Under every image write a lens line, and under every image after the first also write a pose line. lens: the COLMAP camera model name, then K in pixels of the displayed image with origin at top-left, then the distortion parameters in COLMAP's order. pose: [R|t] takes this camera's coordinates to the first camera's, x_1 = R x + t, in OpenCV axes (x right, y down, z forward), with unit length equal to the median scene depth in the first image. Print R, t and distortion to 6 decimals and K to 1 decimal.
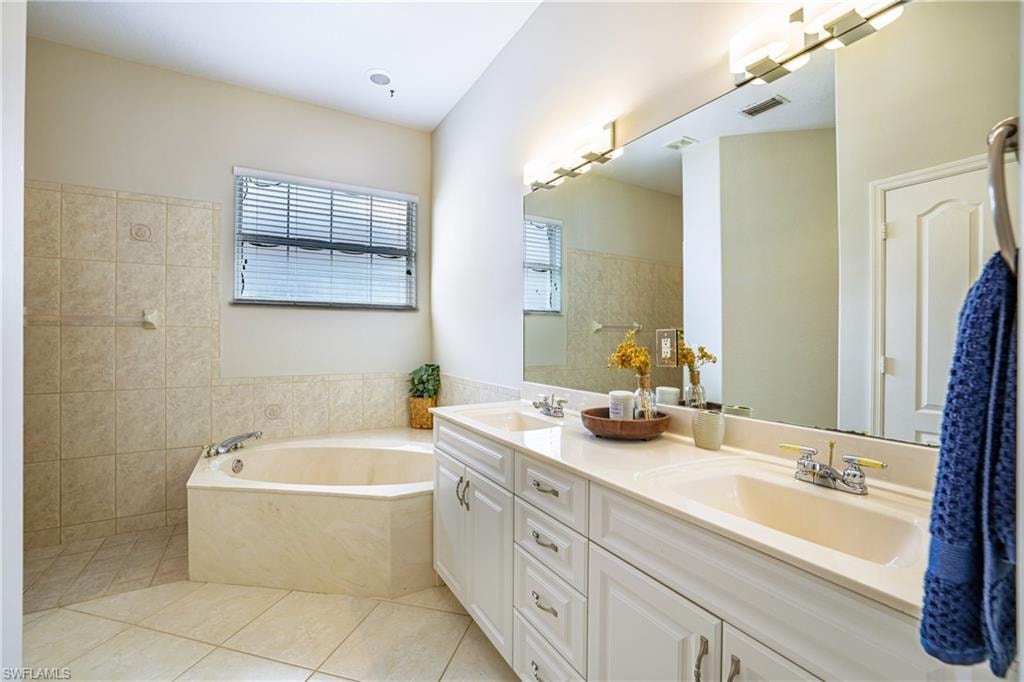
lens RADIAL K [[440.2, 0, 511.1], [0, 440.2, 338.1], [0, 0, 1]] dist [-0.015874, 0.000146]
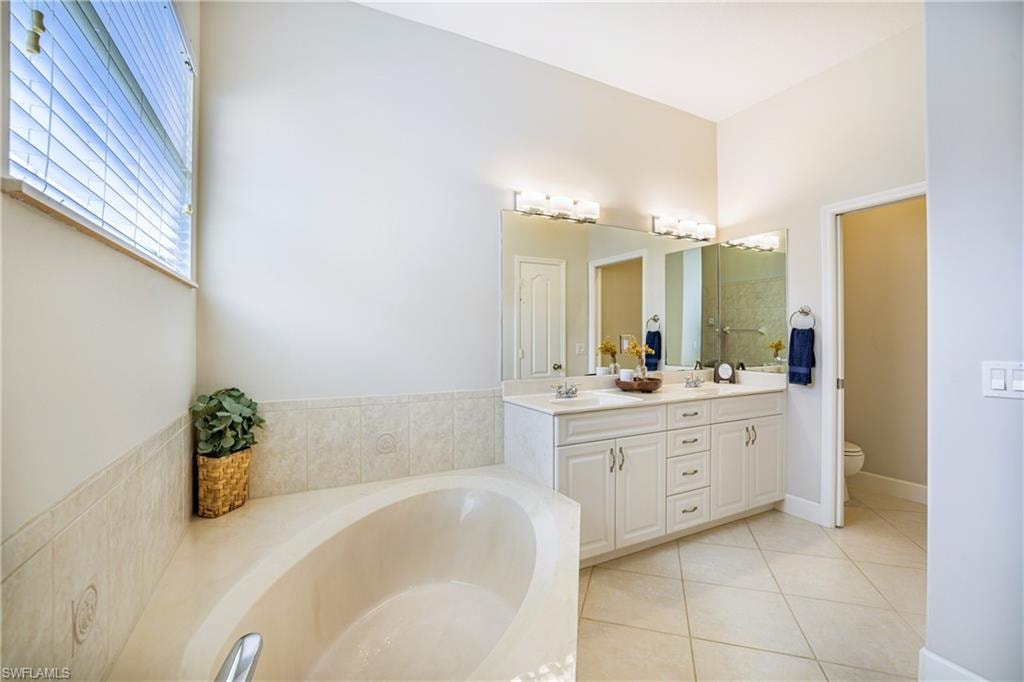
lens RADIAL K [[440.2, 0, 511.1], [0, 440.2, 338.1], [0, 0, 1]] dist [-0.015874, 0.000146]
pose [[0.049398, -0.000154, 0.998779, -1.155260], [0.001862, 0.999998, 0.000062, -0.007905], [-0.998777, 0.001857, 0.049398, 1.004332]]
